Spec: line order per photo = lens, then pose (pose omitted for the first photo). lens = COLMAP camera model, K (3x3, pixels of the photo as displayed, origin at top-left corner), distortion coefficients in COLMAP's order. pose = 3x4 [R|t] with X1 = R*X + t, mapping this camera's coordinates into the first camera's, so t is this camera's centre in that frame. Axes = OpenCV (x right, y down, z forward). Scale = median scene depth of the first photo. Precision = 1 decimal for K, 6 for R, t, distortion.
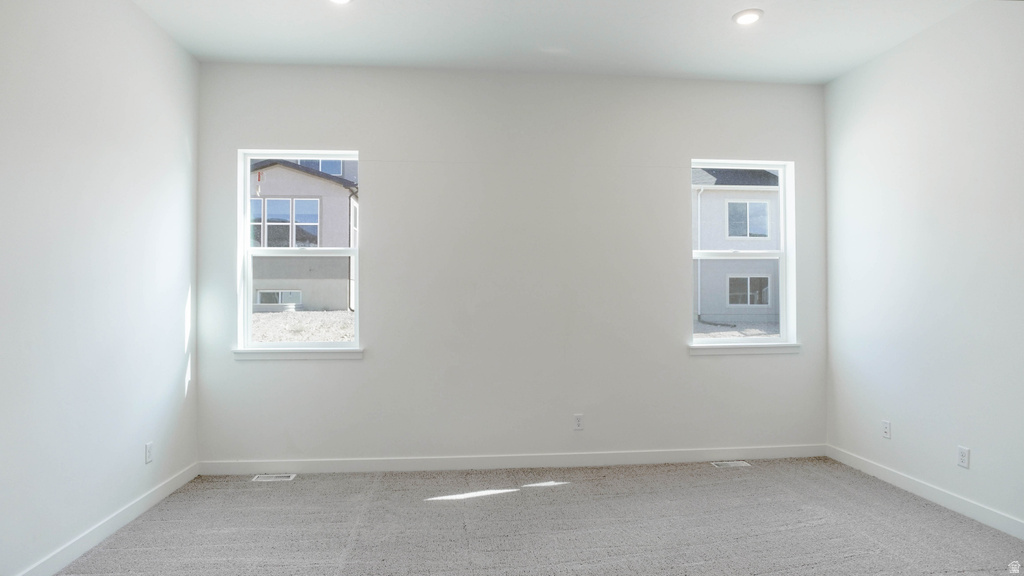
lens RADIAL K [[559.5, 0, 510.9], [0, 559.5, 291.5], [0, 0, 1]] dist [-0.029193, 0.000880]
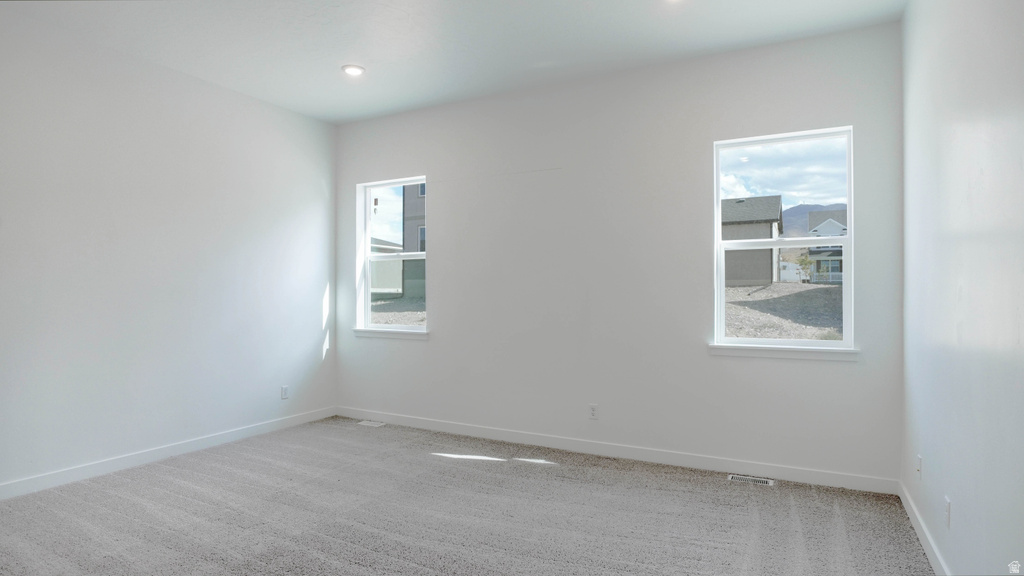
lens RADIAL K [[559.5, 0, 510.9], [0, 559.5, 291.5], [0, 0, 1]] dist [-0.029193, 0.000880]
pose [[0.830865, 0.002644, -0.556467, 0.606416], [0.002761, 0.999957, 0.008873, 0.000219], [0.556467, -0.008909, 0.830822, 0.055562]]
